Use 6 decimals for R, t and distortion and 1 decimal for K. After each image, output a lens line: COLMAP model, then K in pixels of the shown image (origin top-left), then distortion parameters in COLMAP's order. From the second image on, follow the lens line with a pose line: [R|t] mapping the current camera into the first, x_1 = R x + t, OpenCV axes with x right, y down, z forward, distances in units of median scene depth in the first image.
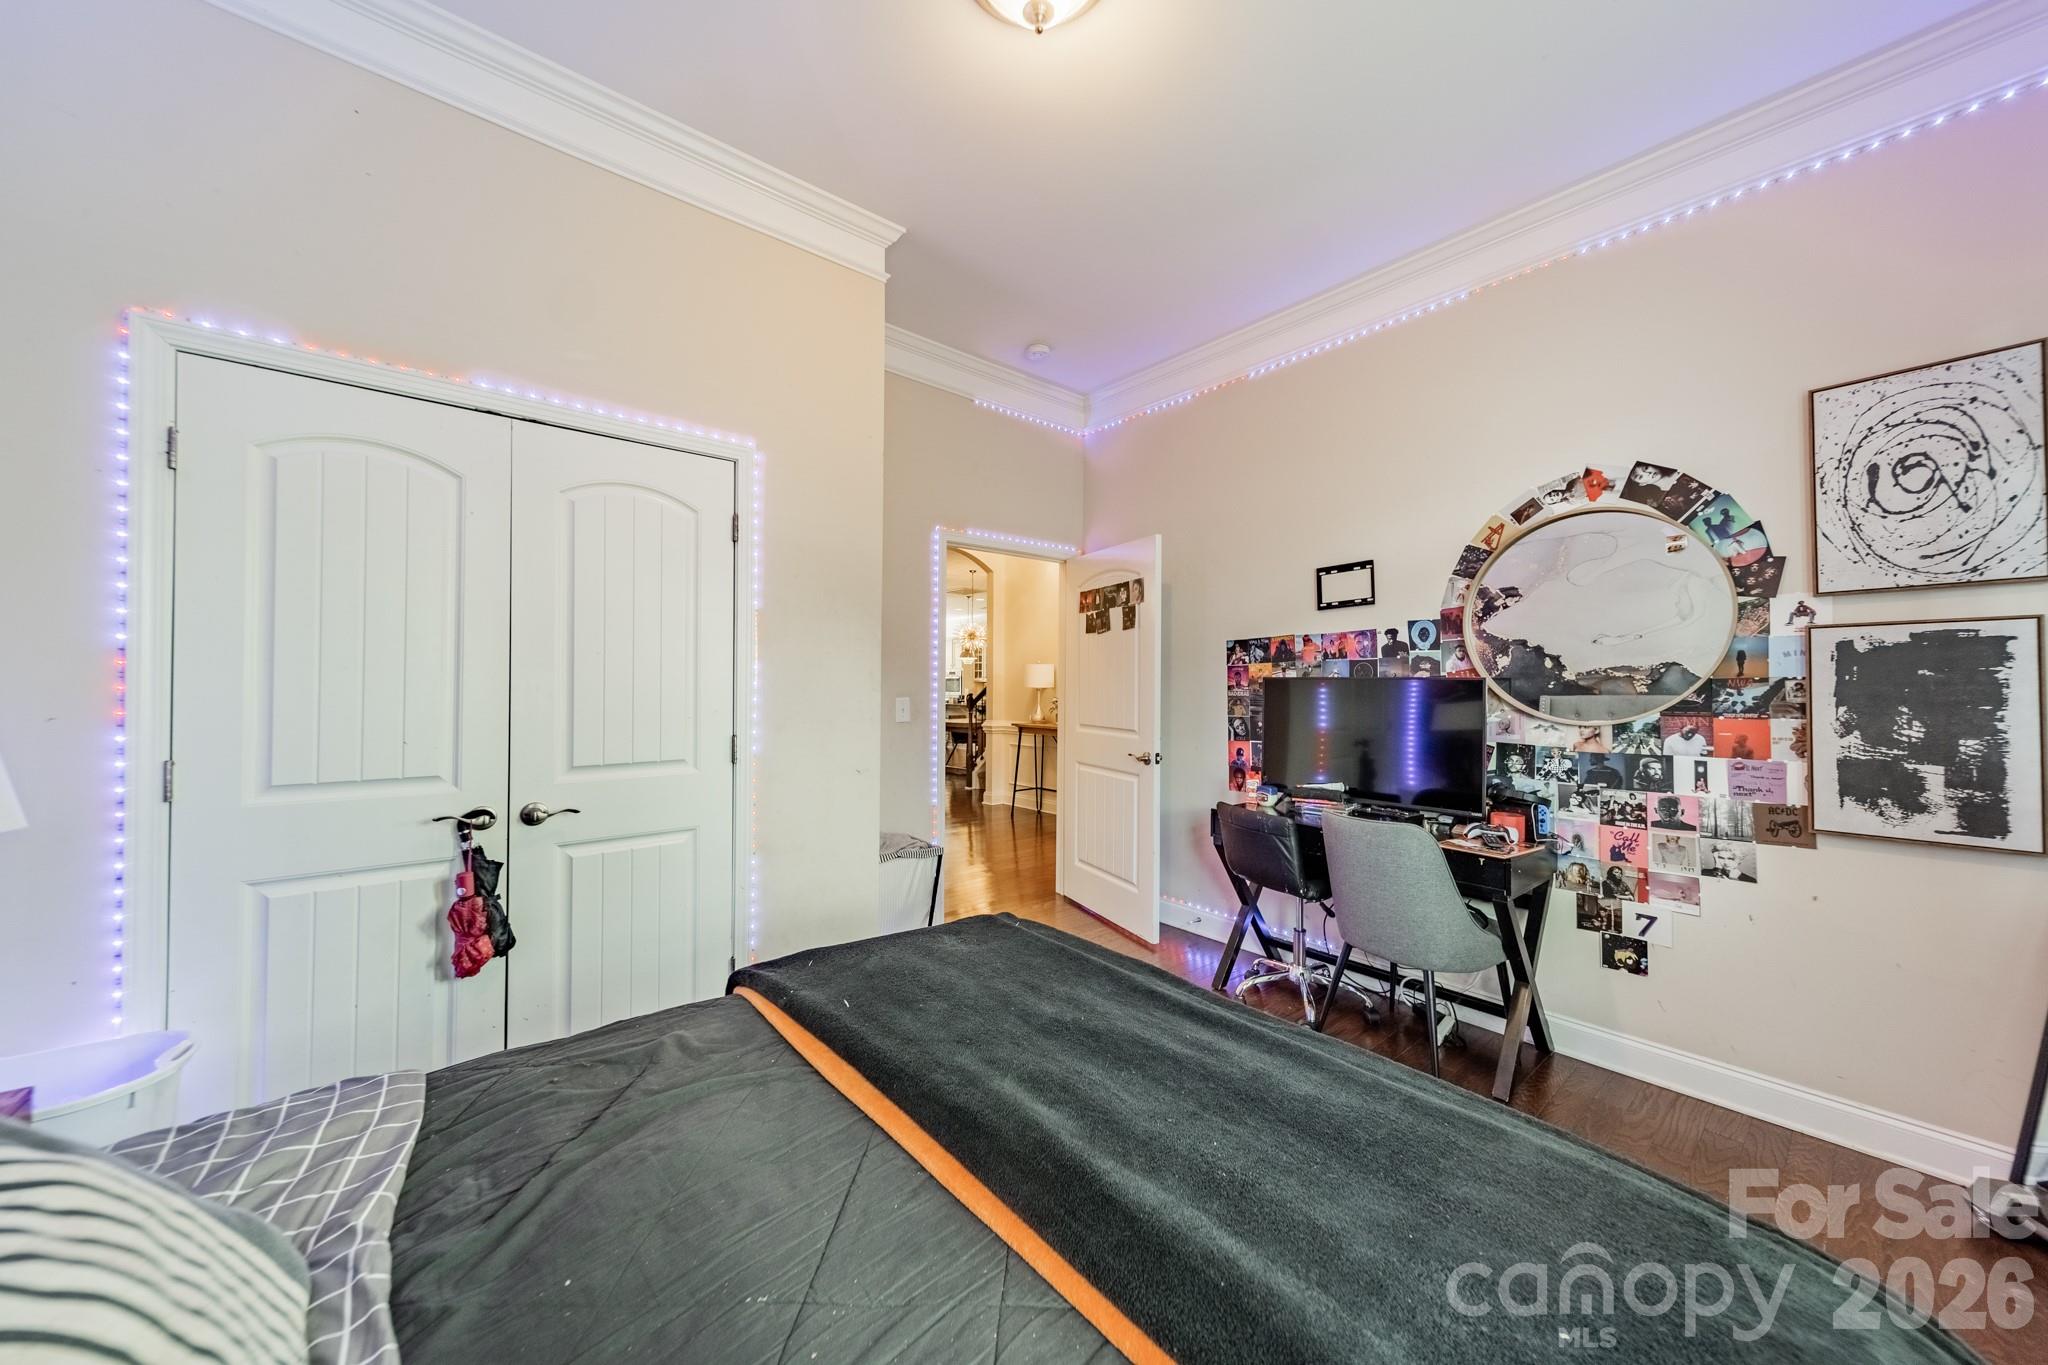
lens RADIAL K [[720.7, 0, 1035.6], [0, 720.7, 679.8], [0, 0, 1]] dist [0.005823, 0.000135]
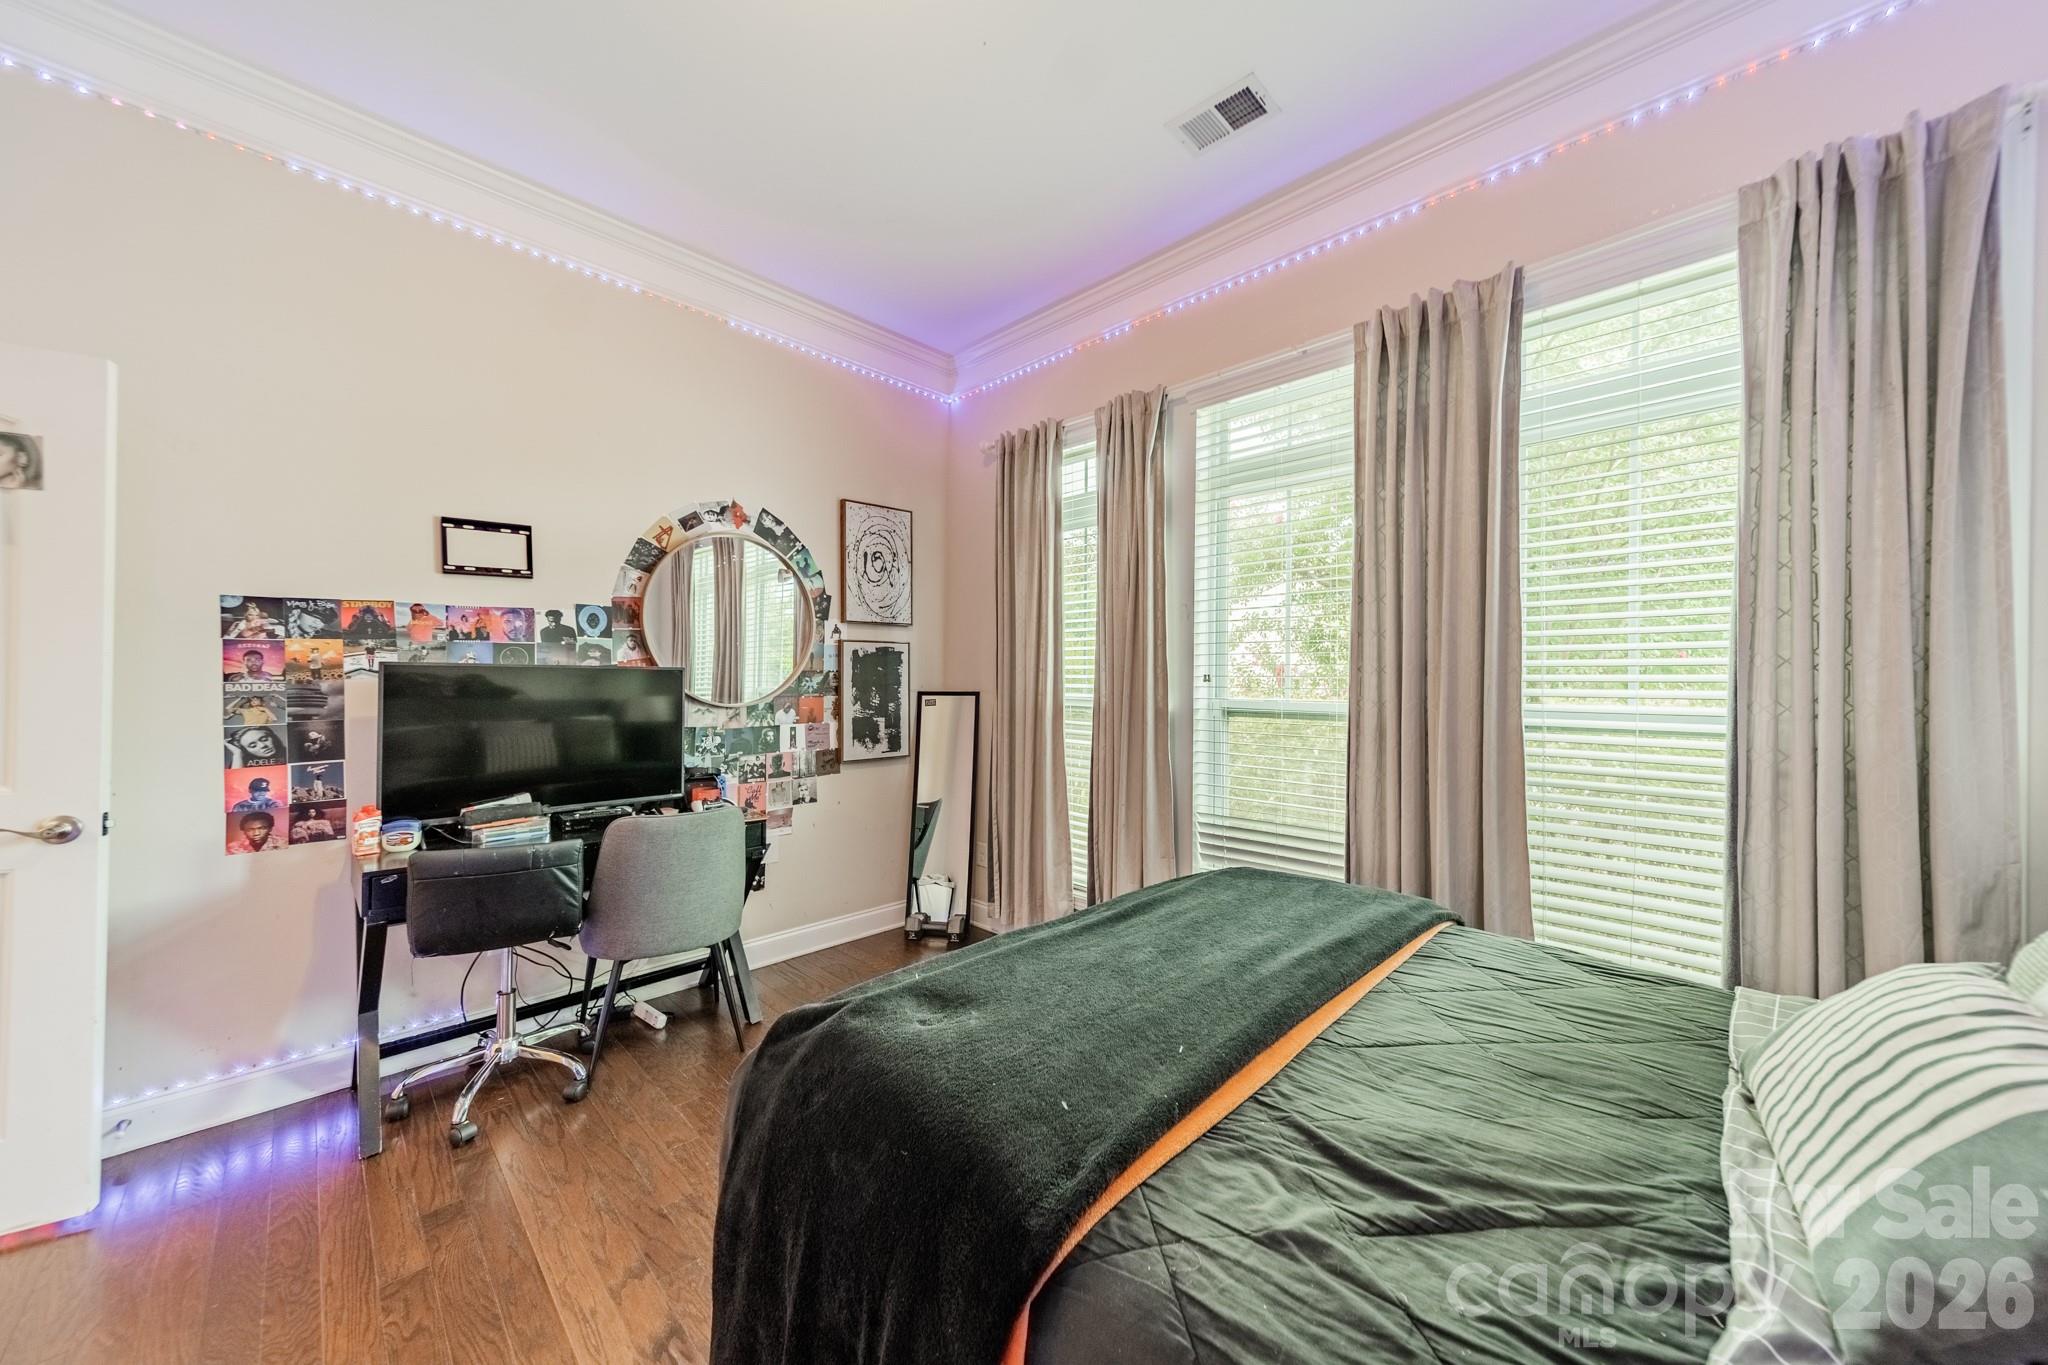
lens RADIAL K [[723.4, 0, 1032.1], [0, 723.4, 676.1], [0, 0, 1]] dist [0.009022, 0.000148]
pose [[-0.083695, -0.004386, 0.996482, -0.548712], [-0.014951, 0.999883, 0.003145, -0.002330], [-0.996379, -0.014635, -0.083751, 0.613651]]
